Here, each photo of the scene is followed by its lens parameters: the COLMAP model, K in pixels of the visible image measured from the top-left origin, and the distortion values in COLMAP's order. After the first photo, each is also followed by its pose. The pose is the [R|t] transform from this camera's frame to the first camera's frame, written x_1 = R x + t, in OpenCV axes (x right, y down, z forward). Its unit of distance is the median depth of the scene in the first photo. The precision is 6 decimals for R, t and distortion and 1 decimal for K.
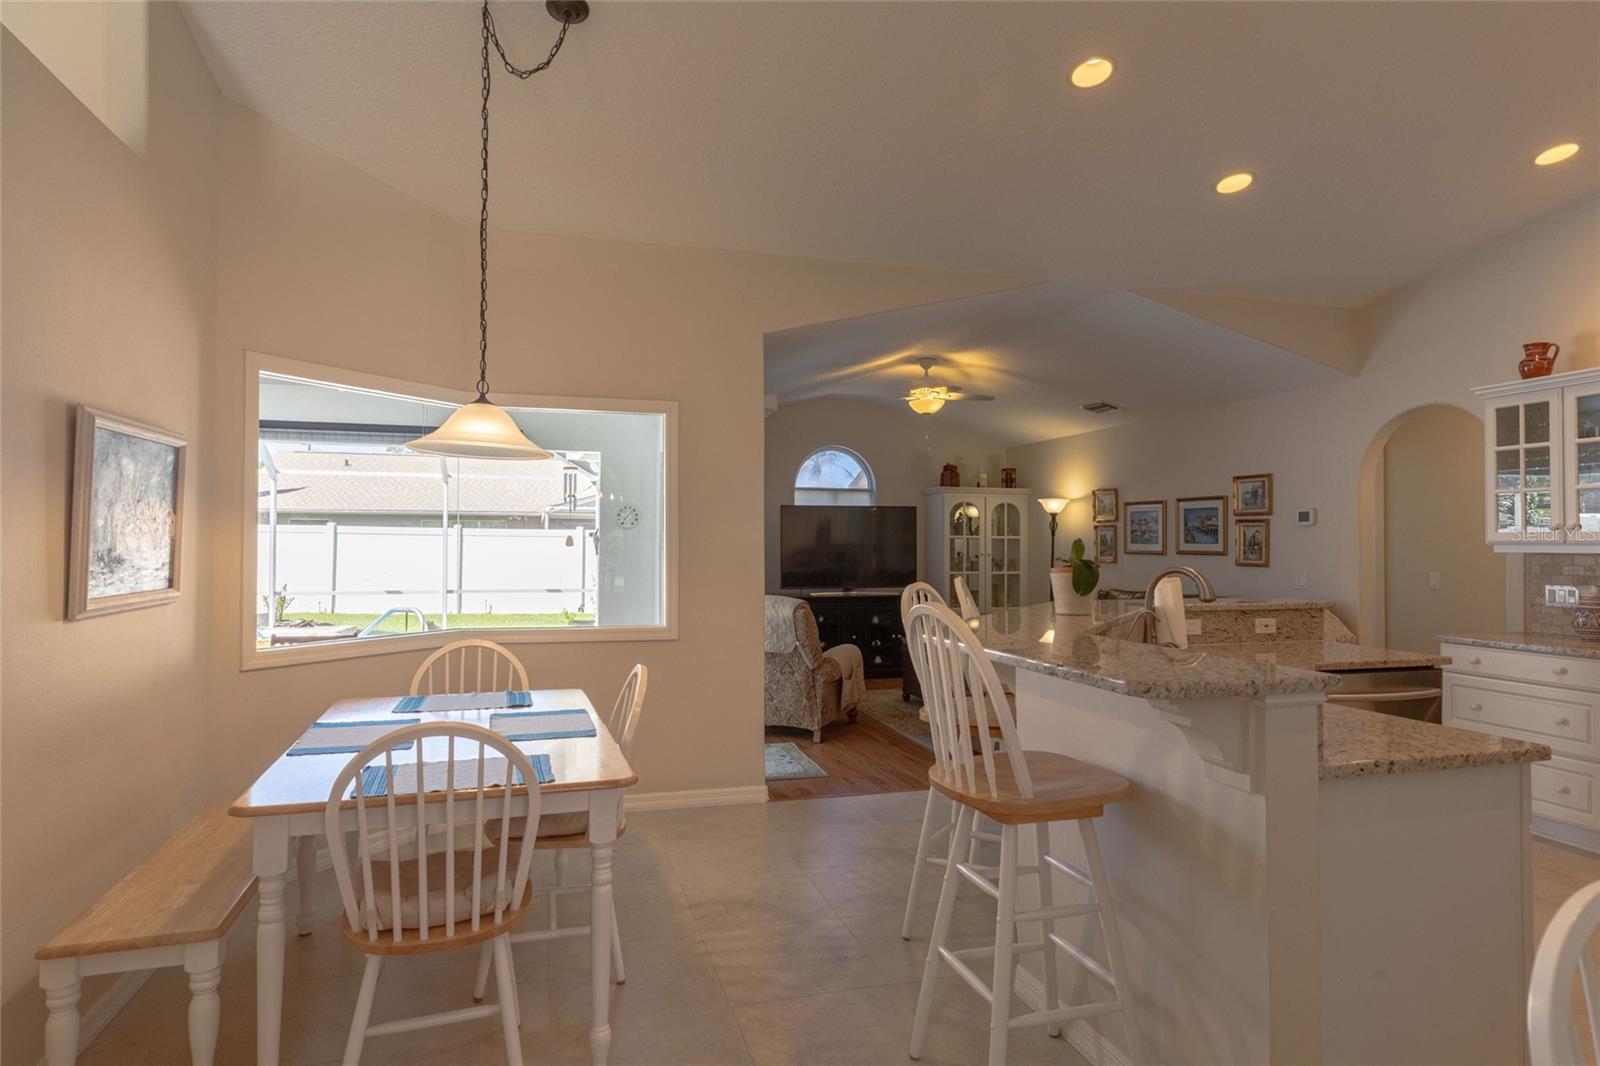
lens RADIAL K [[926.3, 0, 800.0], [0, 926.3, 533.0], [0, 0, 1]] dist [0.019789, -0.000895]
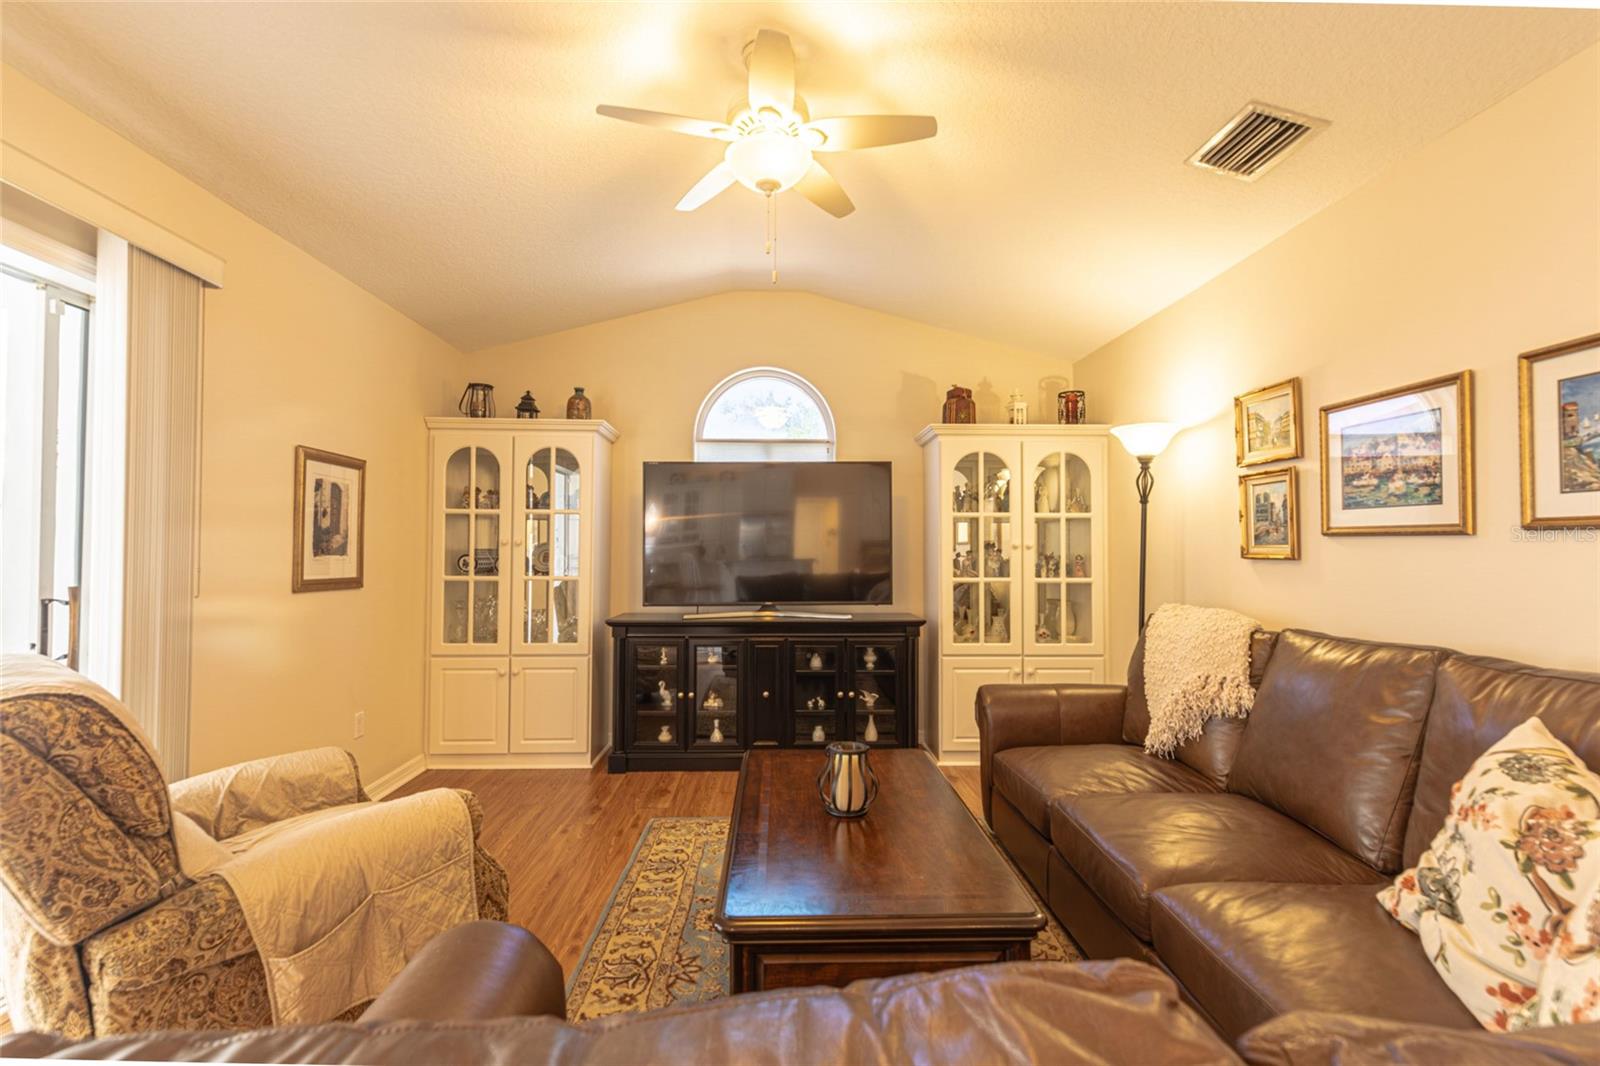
lens RADIAL K [[738.0, 0, 800.0], [0, 738.0, 533.0], [0, 0, 1]] dist [0.011343, -0.000641]
pose [[0.969503, -0.007777, -0.244955, 0.229868], [0.004829, 0.999909, -0.012632, 0.025855], [0.245031, 0.011064, 0.969452, 0.696693]]
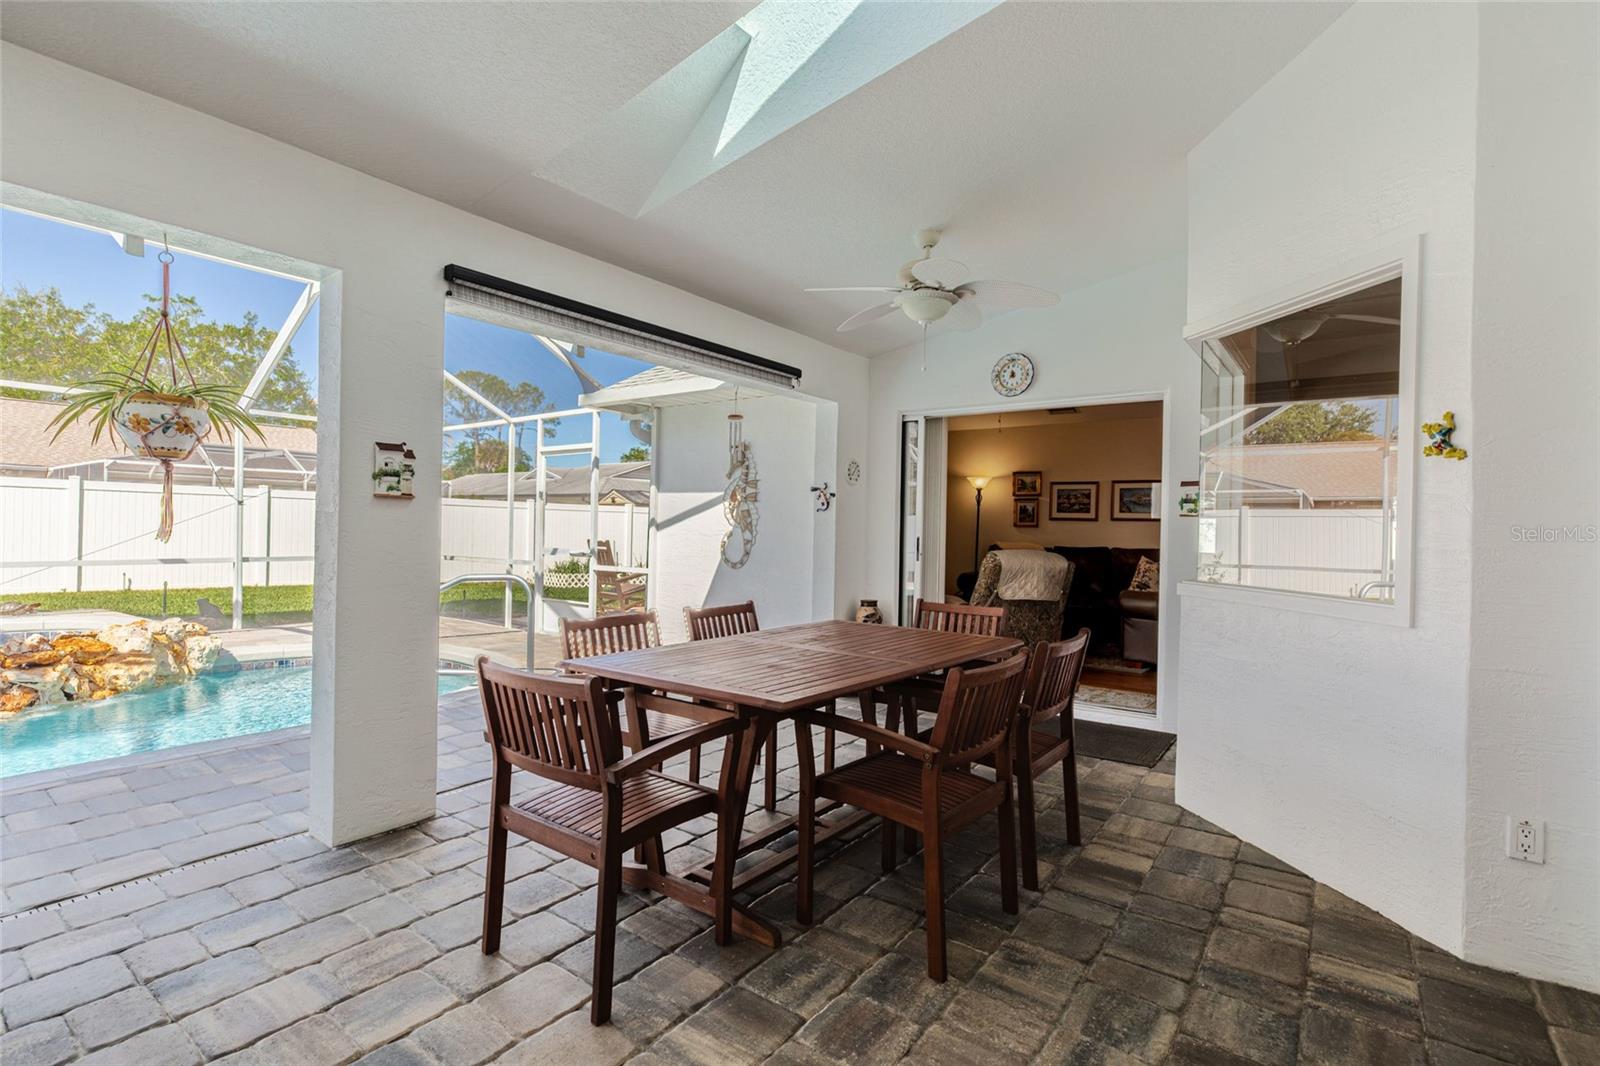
lens RADIAL K [[754.0, 0, 768.2], [0, 754.0, 531.9], [0, 0, 1]] dist [0.001658, 0.000850]
pose [[0.806976, 0.006408, 0.590550, -0.681970], [-0.022861, 0.999531, 0.020395, 0.028858], [-0.590142, -0.029959, 0.806743, 0.390038]]
